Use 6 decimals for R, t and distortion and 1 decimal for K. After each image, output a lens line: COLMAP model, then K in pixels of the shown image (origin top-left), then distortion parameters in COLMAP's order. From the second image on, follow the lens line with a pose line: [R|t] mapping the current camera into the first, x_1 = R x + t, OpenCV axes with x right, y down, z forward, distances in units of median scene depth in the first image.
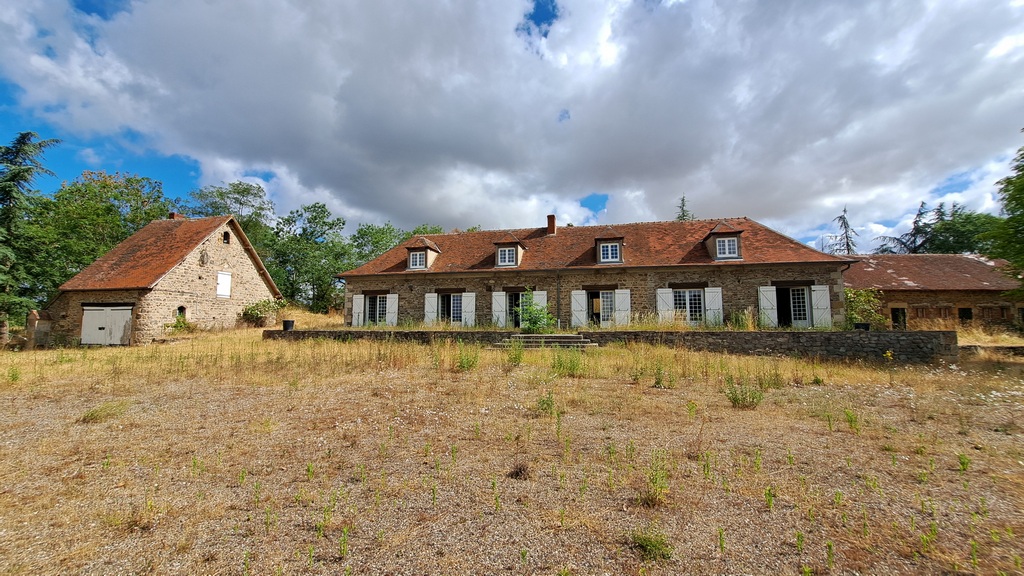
lens RADIAL K [[413.2, 0, 514.7], [0, 413.2, 284.1], [0, 0, 1]] dist [-0.018891, -0.000446]
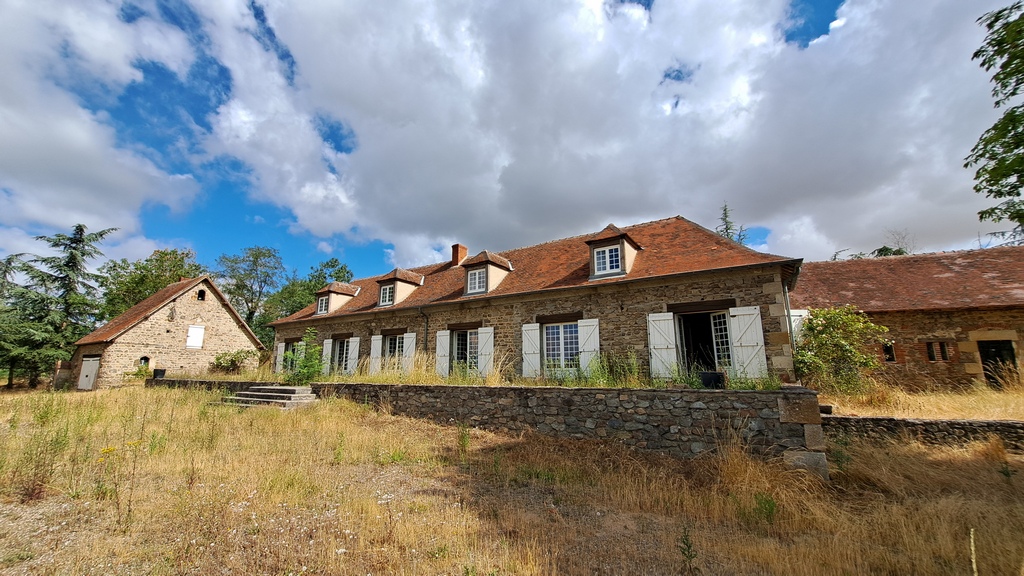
lens RADIAL K [[413.2, 0, 501.0], [0, 413.2, 290.9], [0, 0, 1]] dist [-0.018891, -0.000446]
pose [[0.934379, -0.070722, -0.349191, 0.569323], [0.037382, 0.994152, -0.101318, 0.025017], [0.354314, 0.081615, 0.931558, 0.285300]]
